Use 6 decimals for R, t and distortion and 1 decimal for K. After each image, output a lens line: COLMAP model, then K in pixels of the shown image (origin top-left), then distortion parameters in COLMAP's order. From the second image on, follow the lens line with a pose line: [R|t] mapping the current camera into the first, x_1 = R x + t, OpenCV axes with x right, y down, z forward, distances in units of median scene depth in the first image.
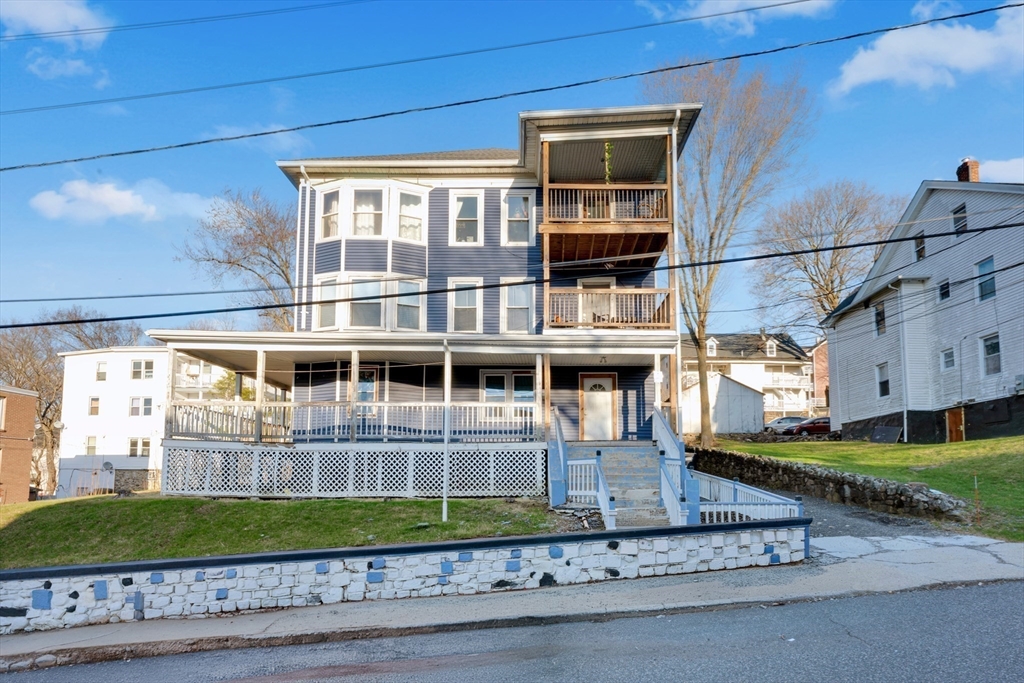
lens RADIAL K [[501.7, 0, 530.0], [0, 501.7, 448.1], [0, 0, 1]] dist [-0.000877, -0.000533]
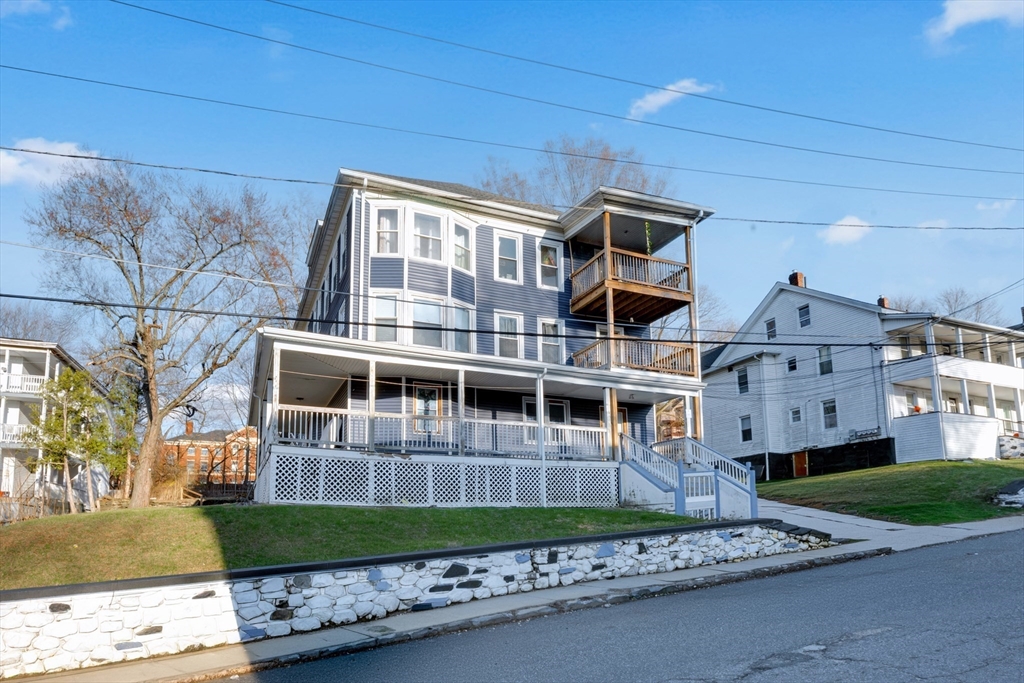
lens RADIAL K [[573.1, 0, 455.3], [0, 573.1, 470.4], [0, 0, 1]] dist [0.001742, -0.001843]
pose [[0.927662, 0.030200, 0.372197, -0.689514], [-0.014059, 0.998842, -0.046004, 0.063114], [-0.373155, 0.037444, 0.927013, -0.095495]]
